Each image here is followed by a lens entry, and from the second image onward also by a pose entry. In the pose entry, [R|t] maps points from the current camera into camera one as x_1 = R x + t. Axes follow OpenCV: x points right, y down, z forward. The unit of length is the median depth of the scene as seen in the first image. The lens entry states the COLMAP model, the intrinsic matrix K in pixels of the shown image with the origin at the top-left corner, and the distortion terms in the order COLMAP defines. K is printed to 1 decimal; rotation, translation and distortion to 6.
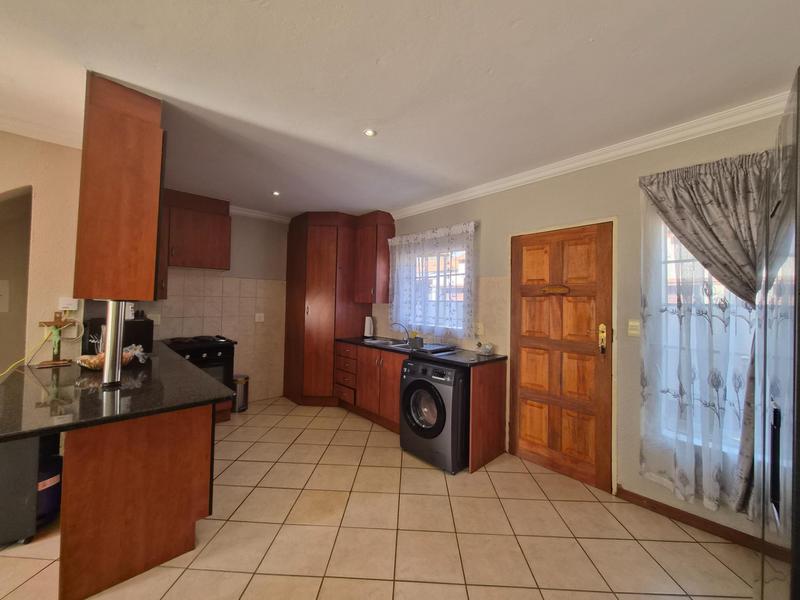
lens RADIAL K [[314.7, 0, 397.9], [0, 314.7, 296.4], [0, 0, 1]] dist [0.003223, -0.000030]
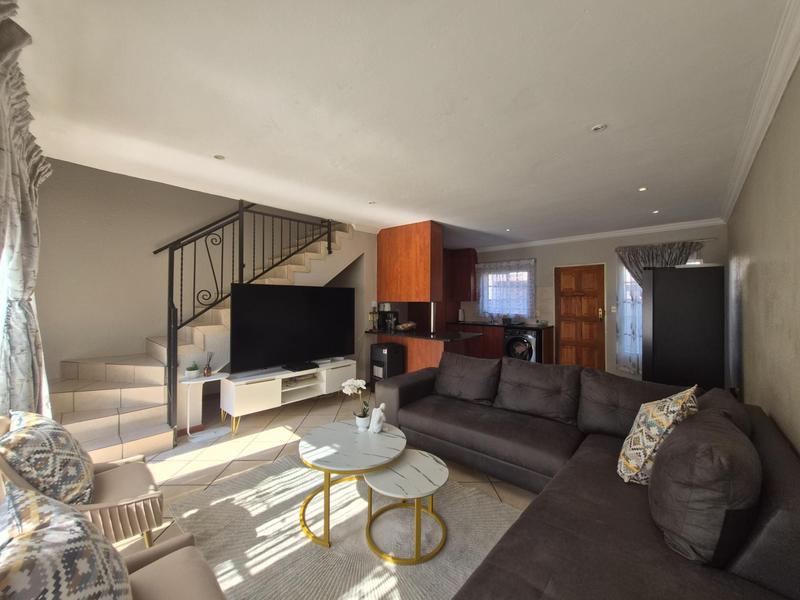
lens RADIAL K [[314.7, 0, 396.2], [0, 314.7, 296.2], [0, 0, 1]] dist [0.003223, -0.000030]
pose [[0.996907, -0.017678, 0.076574, -0.731689], [0.017157, 0.999825, 0.007454, -0.032484], [-0.076692, -0.006117, 0.997036, -0.855215]]
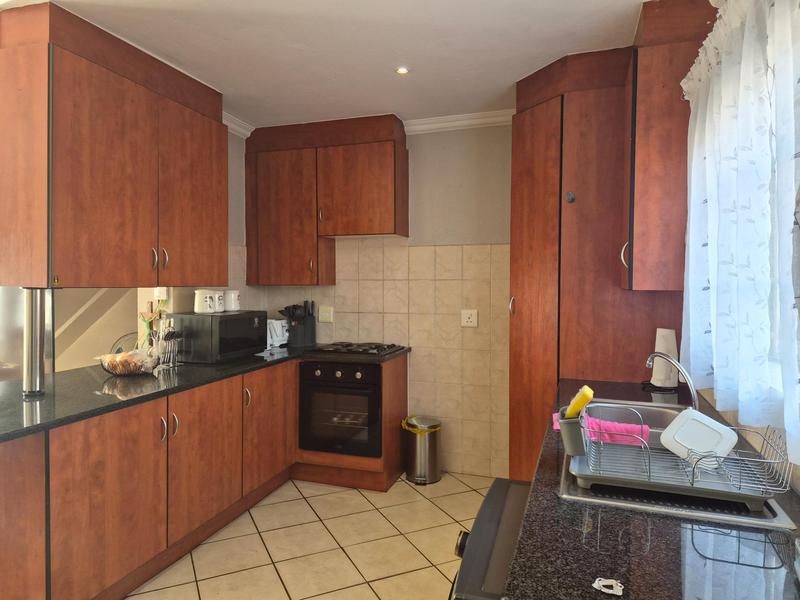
lens RADIAL K [[531.4, 0, 394.6], [0, 531.4, 292.9], [0, 0, 1]] dist [0.032532, -0.007900]
pose [[0.472901, -0.001667, -0.881114, 0.367031], [0.023194, 0.999675, 0.010557, 0.016854], [0.880810, -0.025429, 0.472786, 0.599838]]
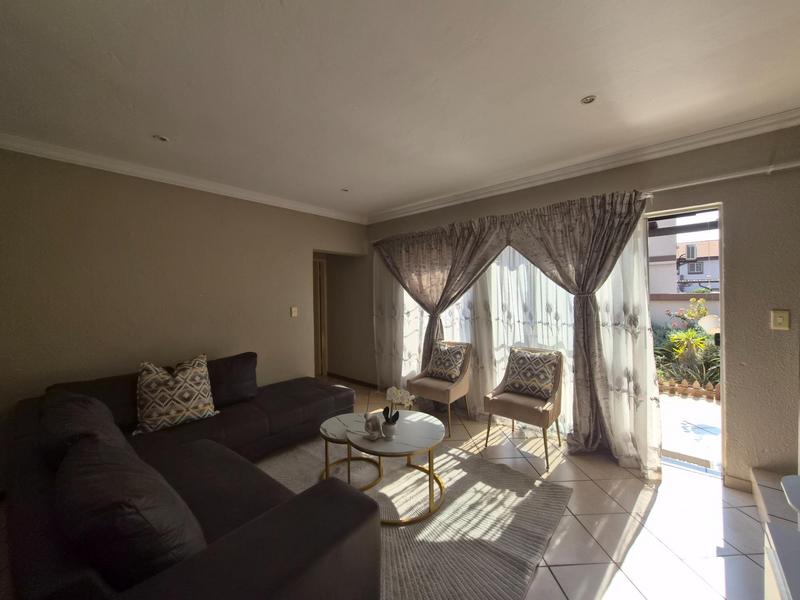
lens RADIAL K [[314.7, 0, 400.9], [0, 314.7, 297.6], [0, 0, 1]] dist [0.003223, -0.000030]
pose [[-0.994861, -0.010662, -0.100683, -0.716422], [-0.009144, 0.999838, -0.015520, -0.010772], [0.100832, -0.014520, -0.994797, 0.455723]]
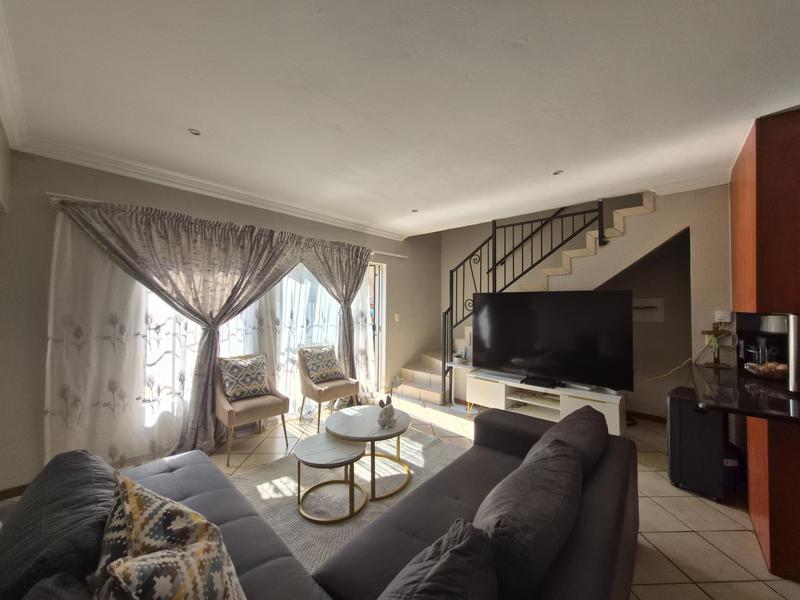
lens RADIAL K [[314.7, 0, 401.5], [0, 314.7, 295.6], [0, 0, 1]] dist [0.003223, -0.000030]
pose [[0.086305, -0.053542, -0.994829, 0.021849], [0.011391, 0.998543, -0.052754, -0.004104], [0.996204, -0.006779, 0.086789, -0.206832]]
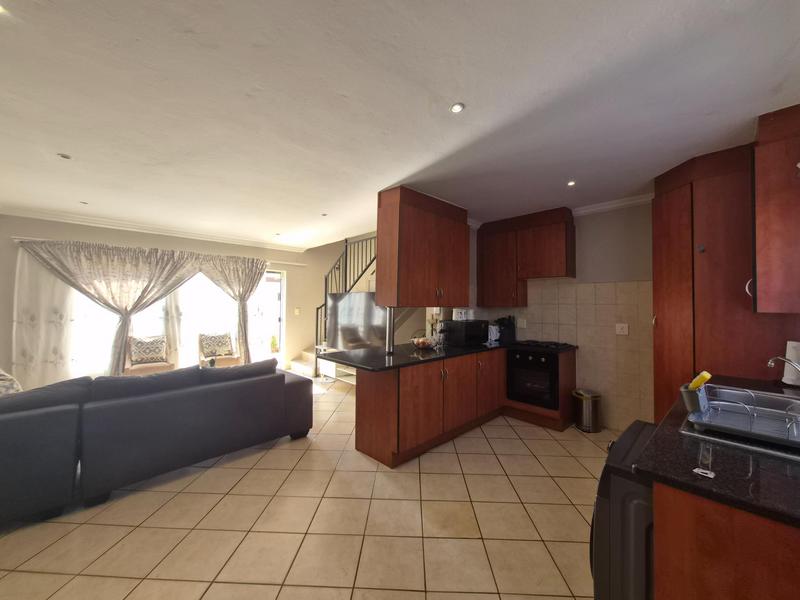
lens RADIAL K [[314.7, 0, 399.1], [0, 314.7, 295.5], [0, 0, 1]] dist [0.003223, -0.000030]
pose [[0.007741, -0.048020, -0.998816, 0.477136], [0.009305, 0.998807, -0.047947, 0.018393], [0.999927, -0.008923, 0.008178, 0.535960]]
